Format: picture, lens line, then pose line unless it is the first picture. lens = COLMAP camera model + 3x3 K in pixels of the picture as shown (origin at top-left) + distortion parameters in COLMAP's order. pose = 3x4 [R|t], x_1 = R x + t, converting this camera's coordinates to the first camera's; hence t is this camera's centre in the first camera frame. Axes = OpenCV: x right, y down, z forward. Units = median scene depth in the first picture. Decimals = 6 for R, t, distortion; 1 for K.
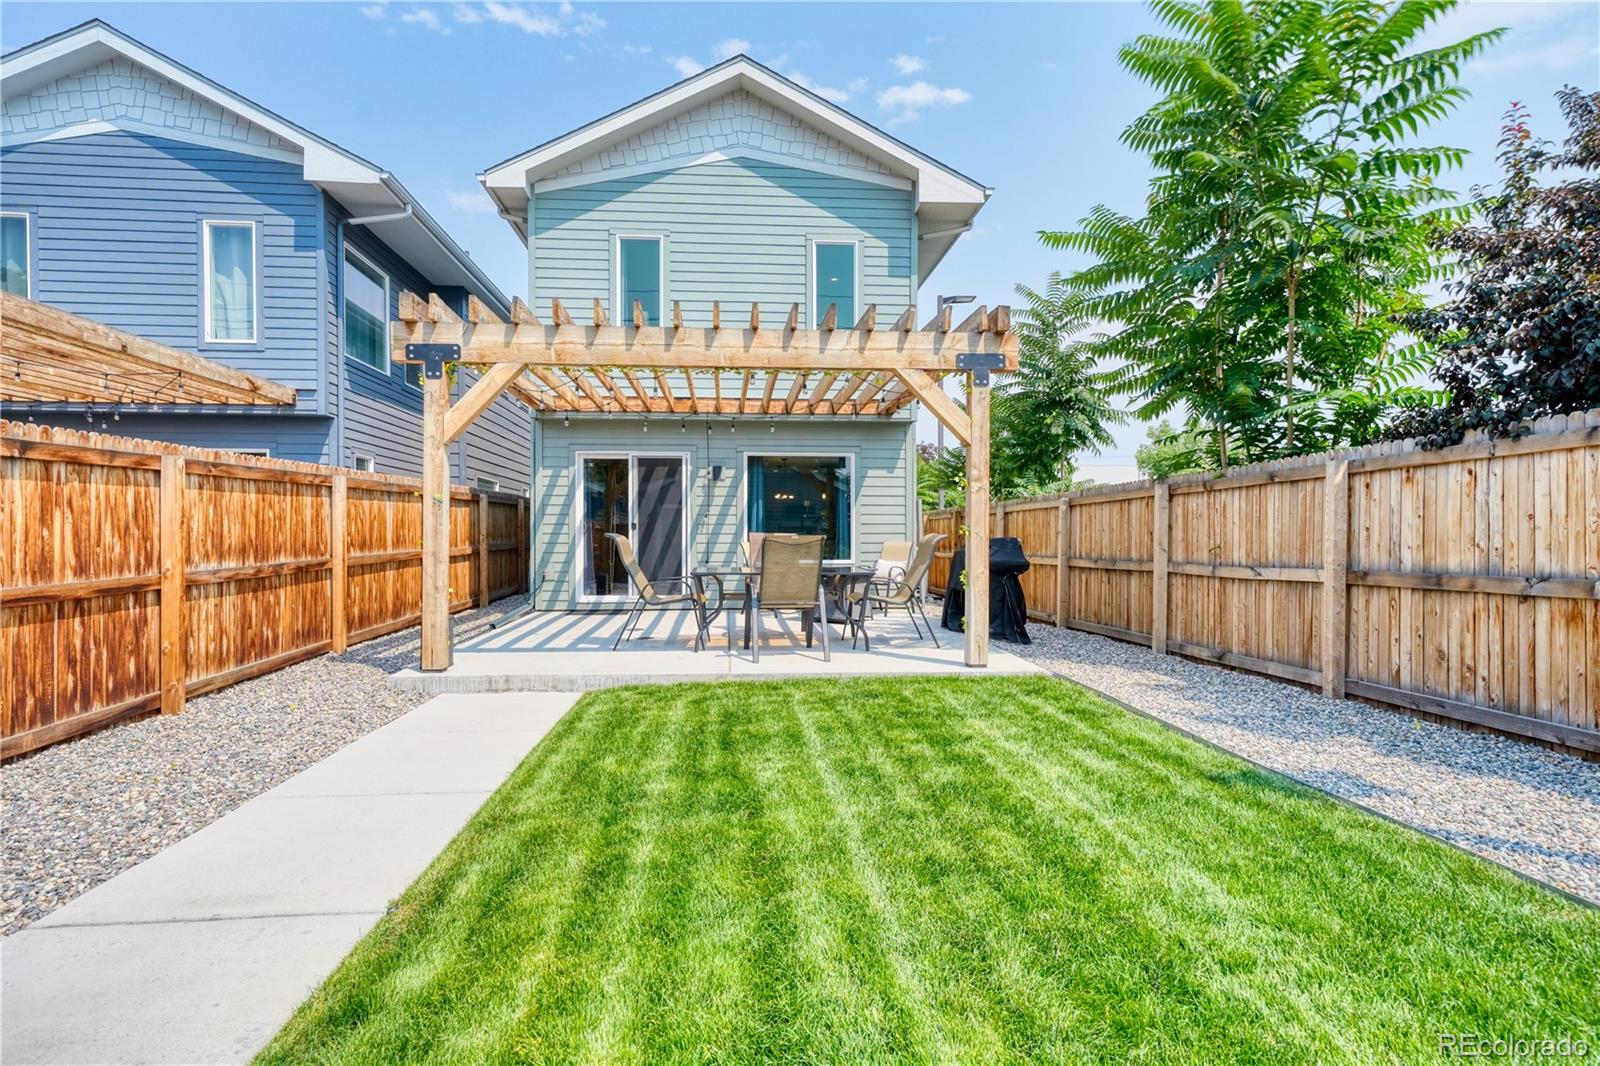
lens RADIAL K [[864.8, 0, 798.2], [0, 864.8, 538.4], [0, 0, 1]] dist [0.012861, 0.000084]
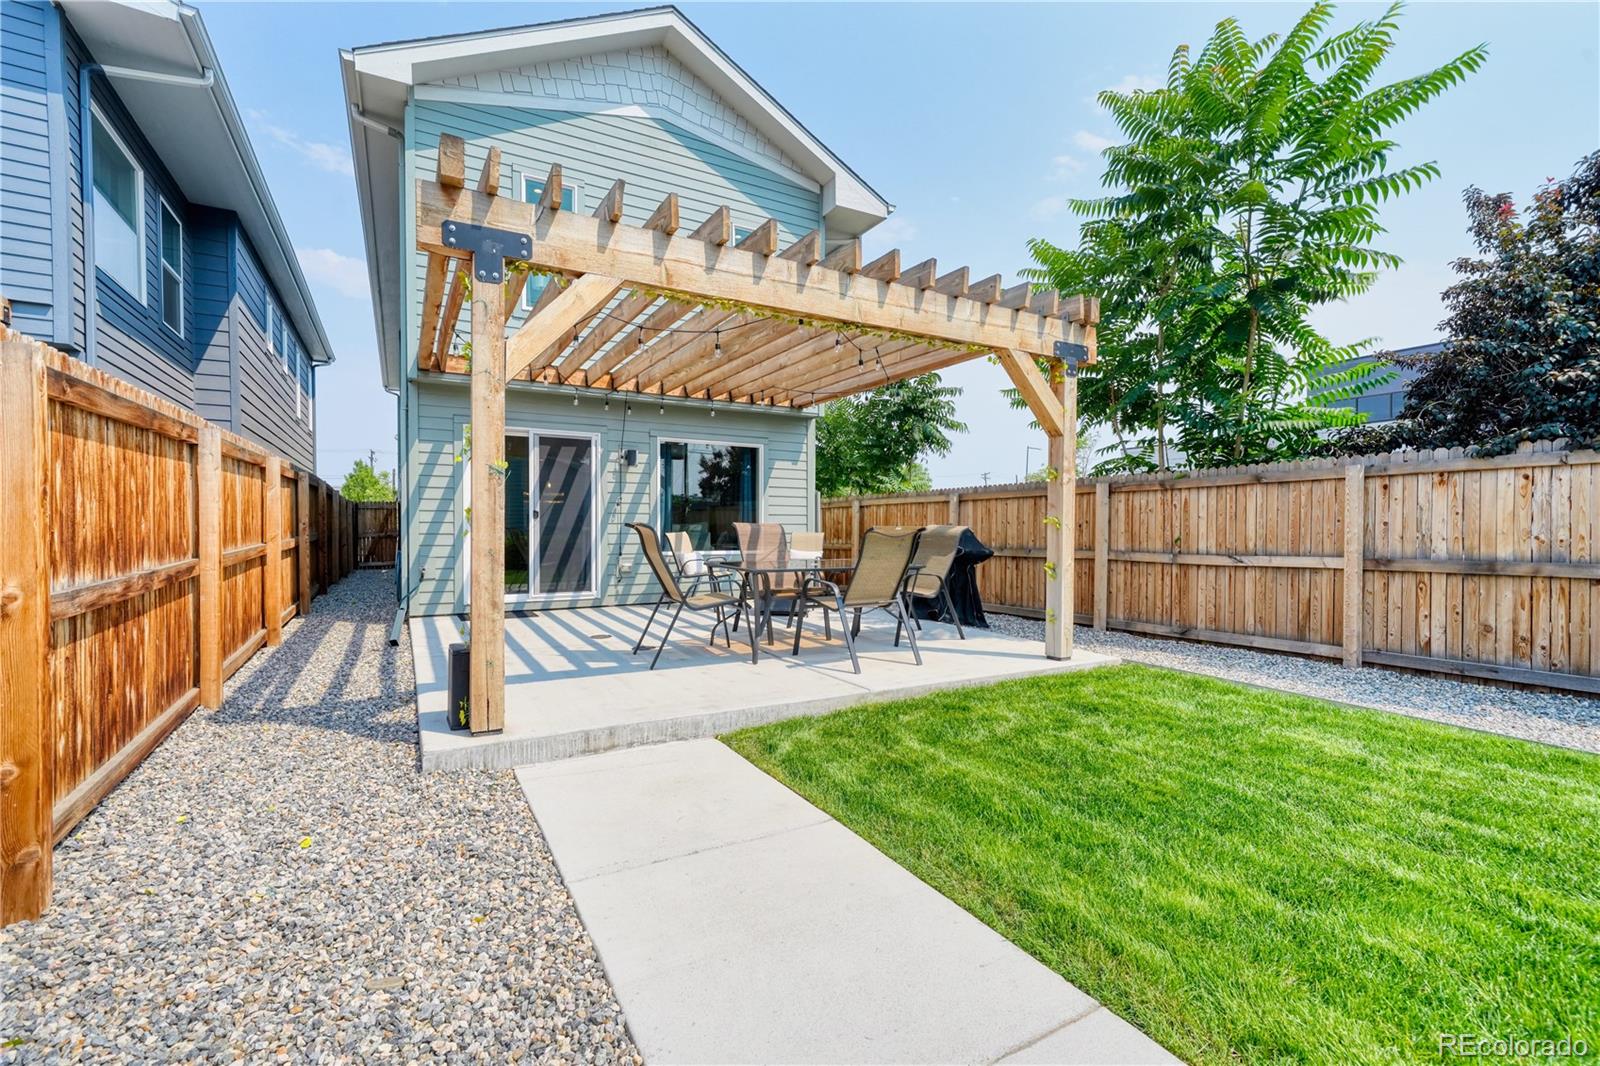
lens RADIAL K [[703.7, 0, 803.6], [0, 703.7, 537.3], [0, 0, 1]] dist [0.001474, 0.002055]
pose [[0.904271, -0.002214, 0.426954, -0.380581], [-0.003363, 0.999919, 0.012309, -0.000826], [-0.426947, -0.012566, 0.904189, 0.371459]]
